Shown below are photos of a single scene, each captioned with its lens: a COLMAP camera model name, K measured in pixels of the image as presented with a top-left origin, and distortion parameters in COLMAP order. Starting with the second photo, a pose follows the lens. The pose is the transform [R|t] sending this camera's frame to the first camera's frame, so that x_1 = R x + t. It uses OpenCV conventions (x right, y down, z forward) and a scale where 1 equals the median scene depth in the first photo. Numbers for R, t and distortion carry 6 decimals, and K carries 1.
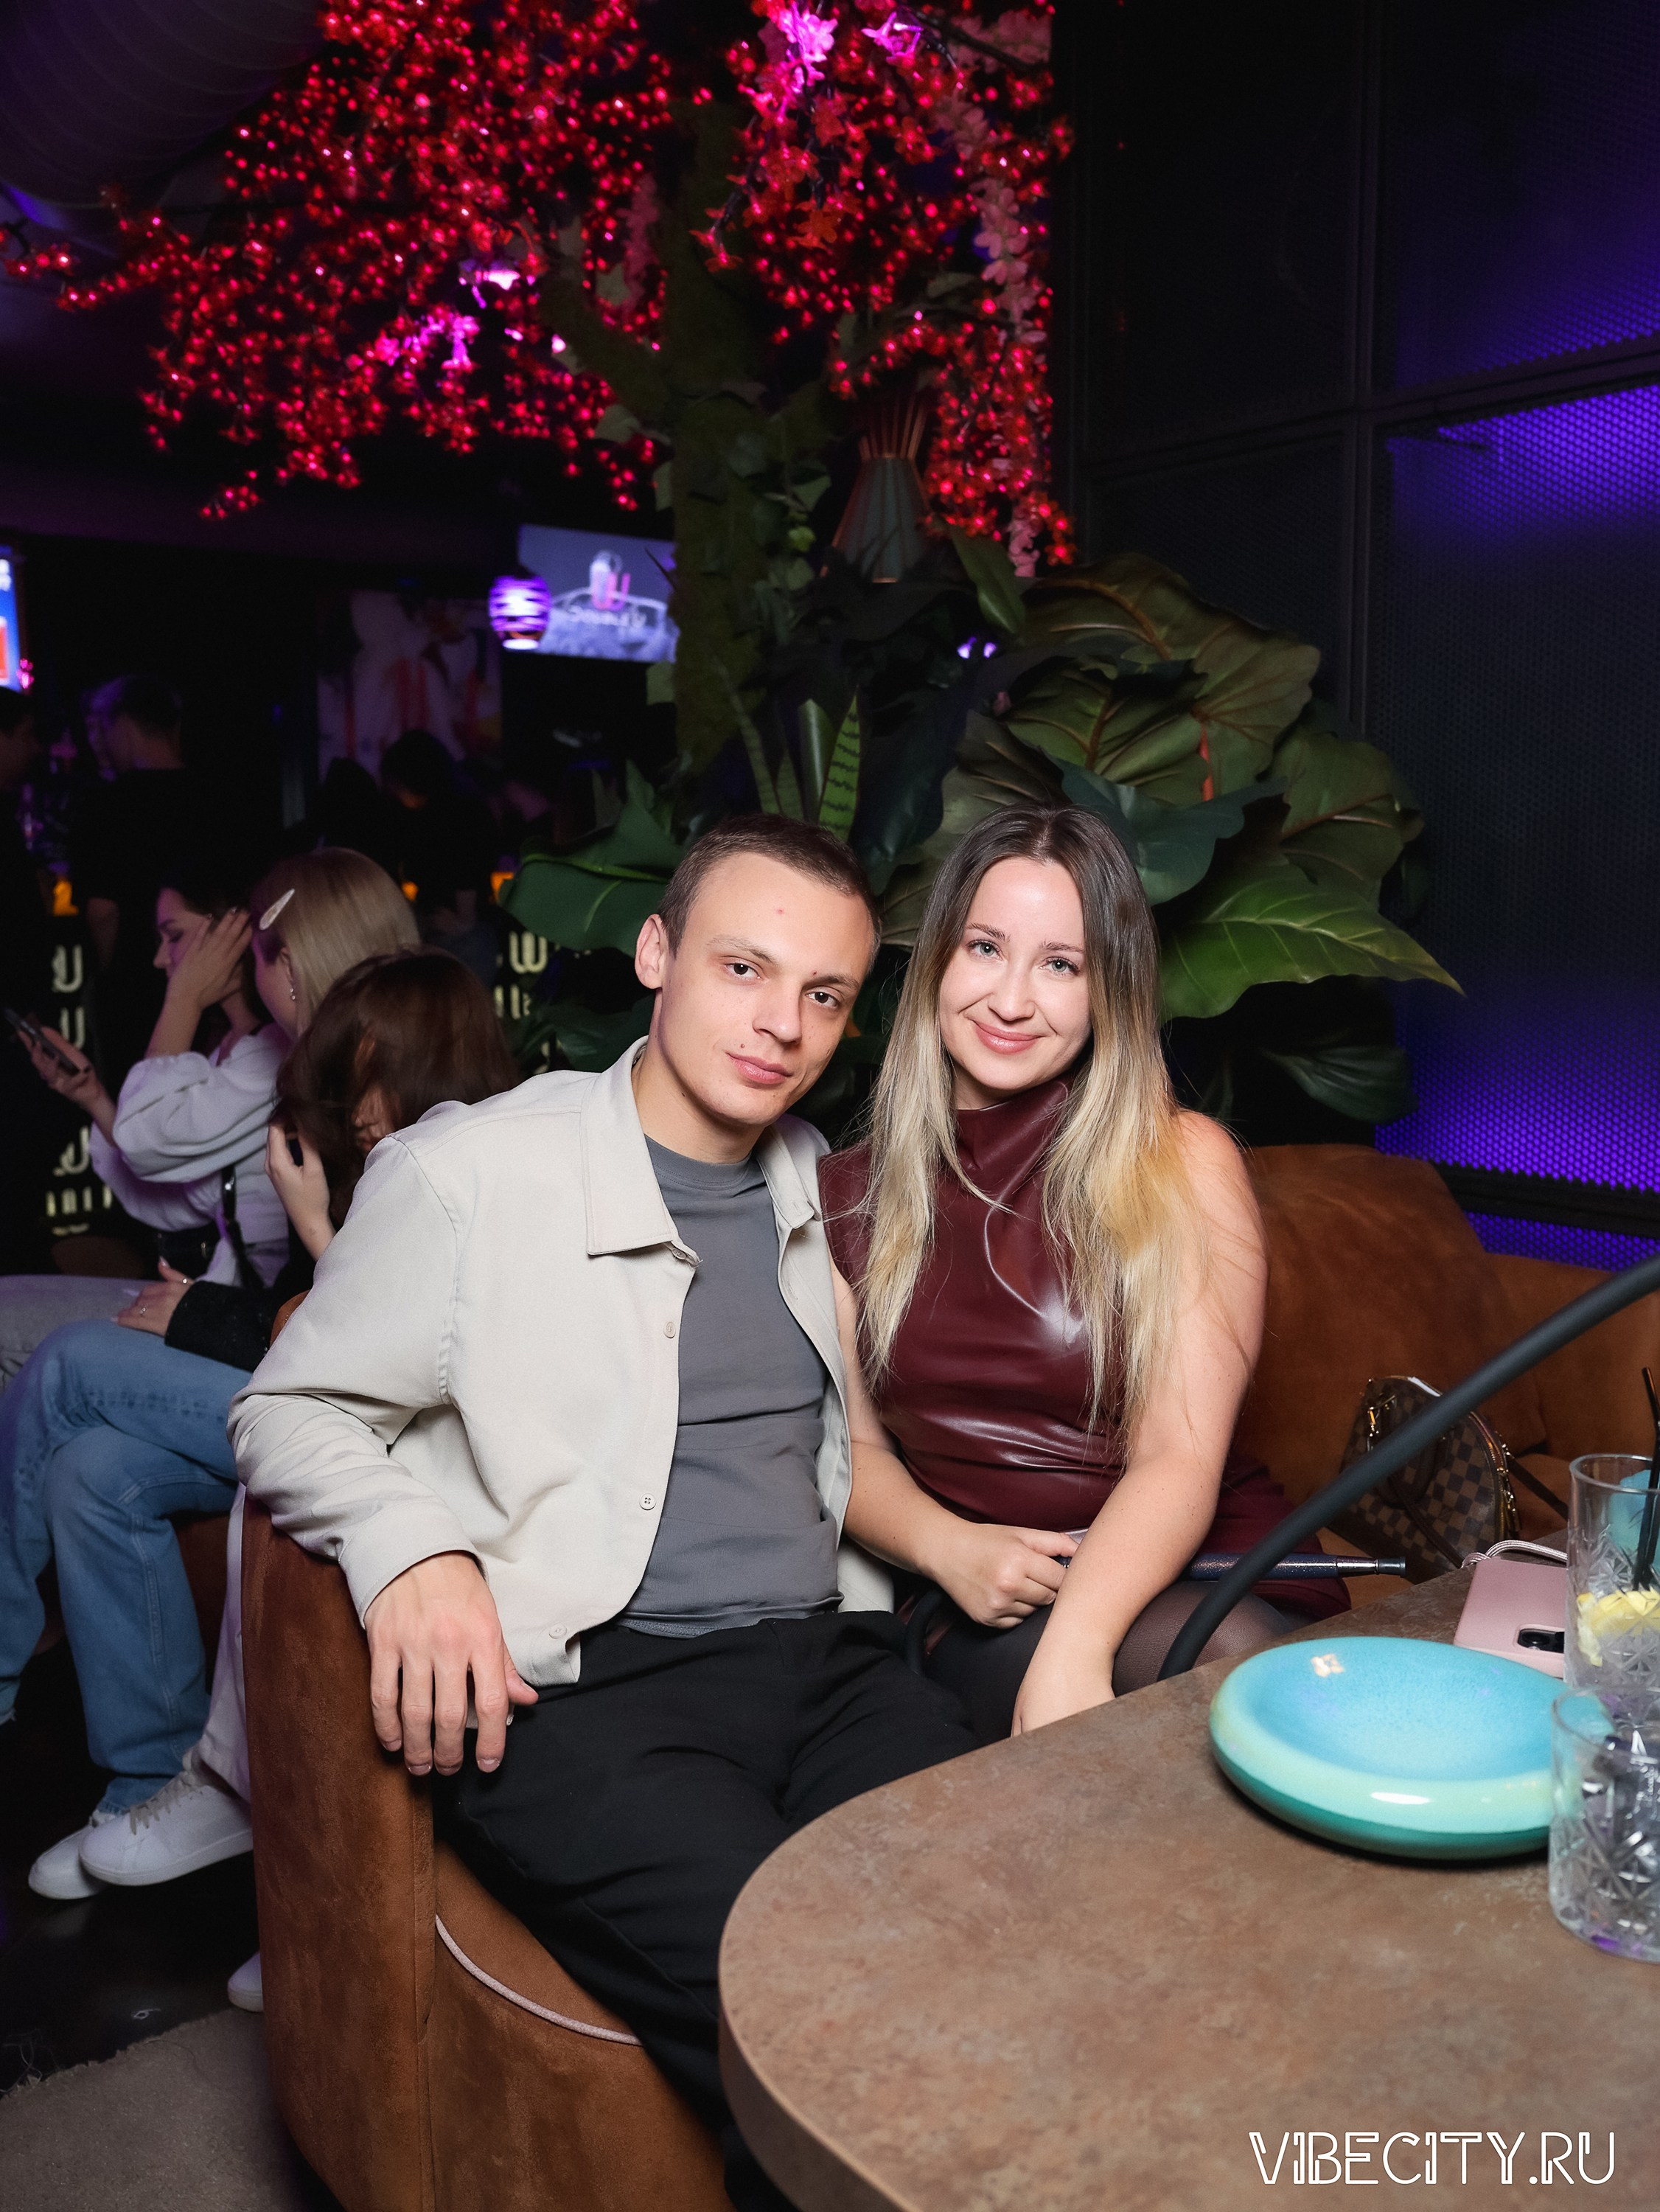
lens RADIAL K [[2017.3, 0, 823.1], [0, 2017.3, 1096.7], [0, 0, 1]] dist [-0.015783, -0.002794]
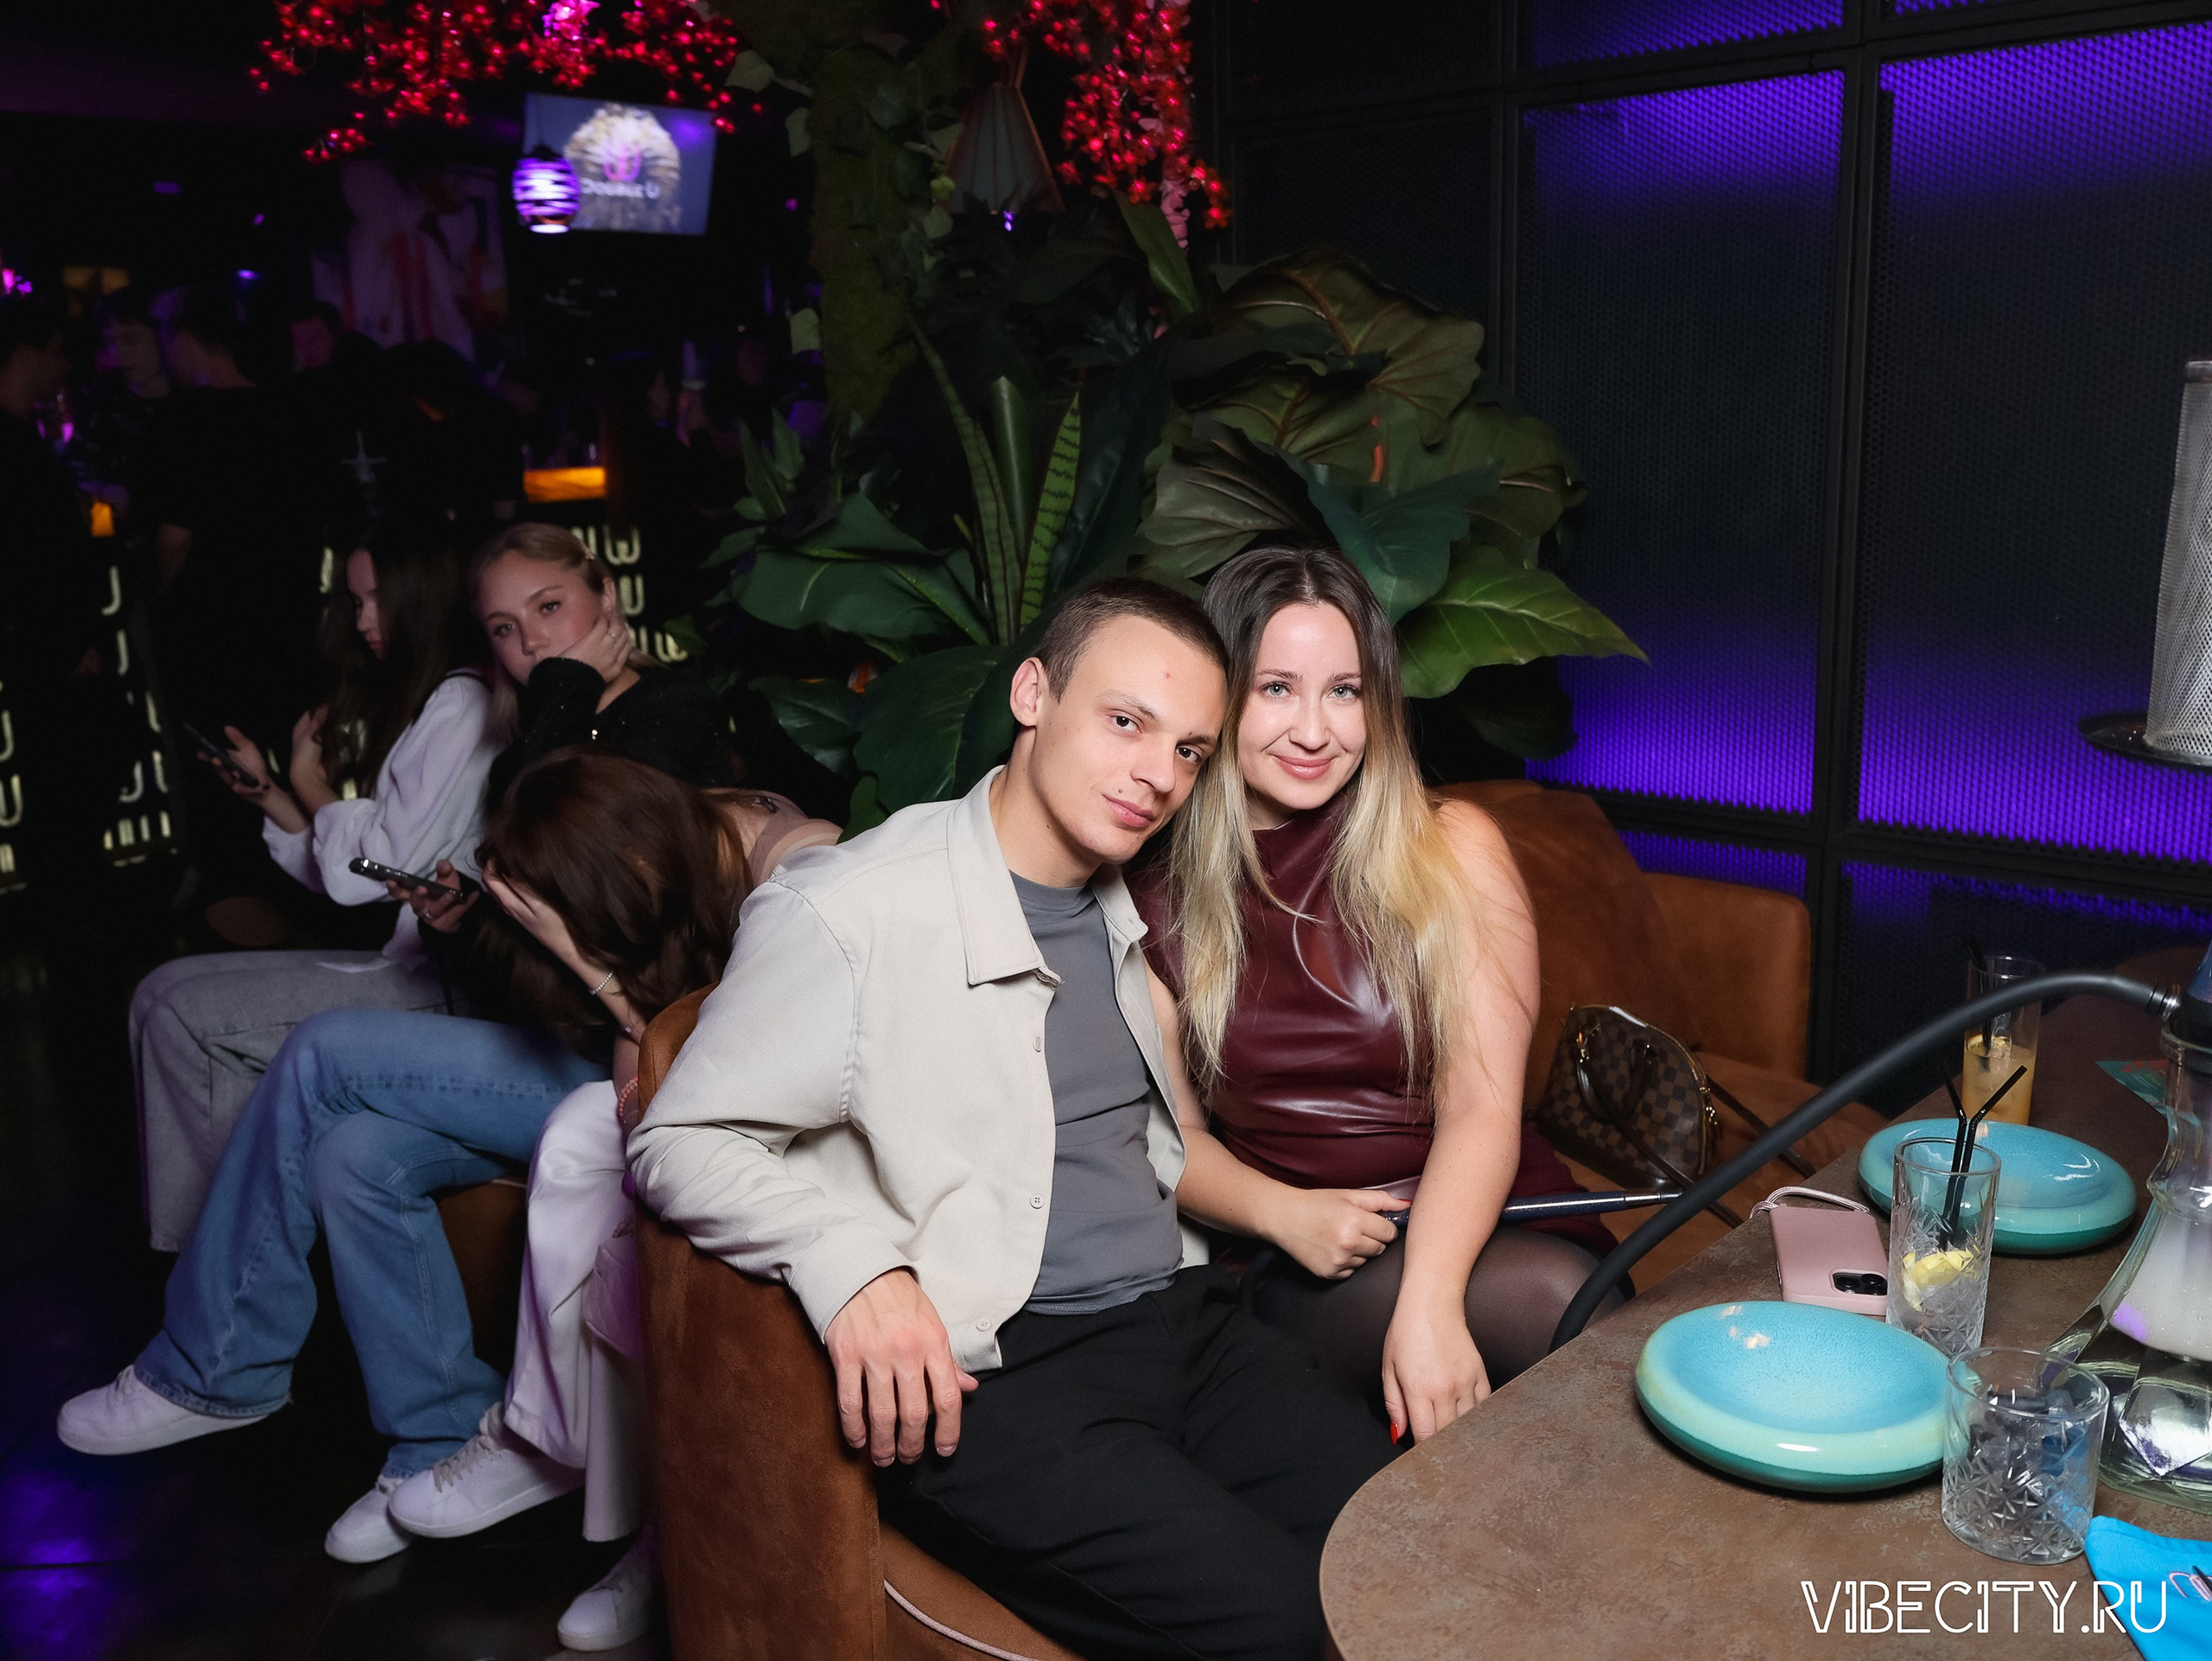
lens RADIAL K [[2002.6, 0, 1106.0], [0, 2002.6, 830.5], [0, 0, 1]] dist [-0.003269, -0.025448]
pose [[0.989356, -0.052553, 0.135693, -0.136300], [0.039779, 0.994664, 0.095190, -0.077198], [-0.139971, -0.088779, 0.986167, -0.060705]]
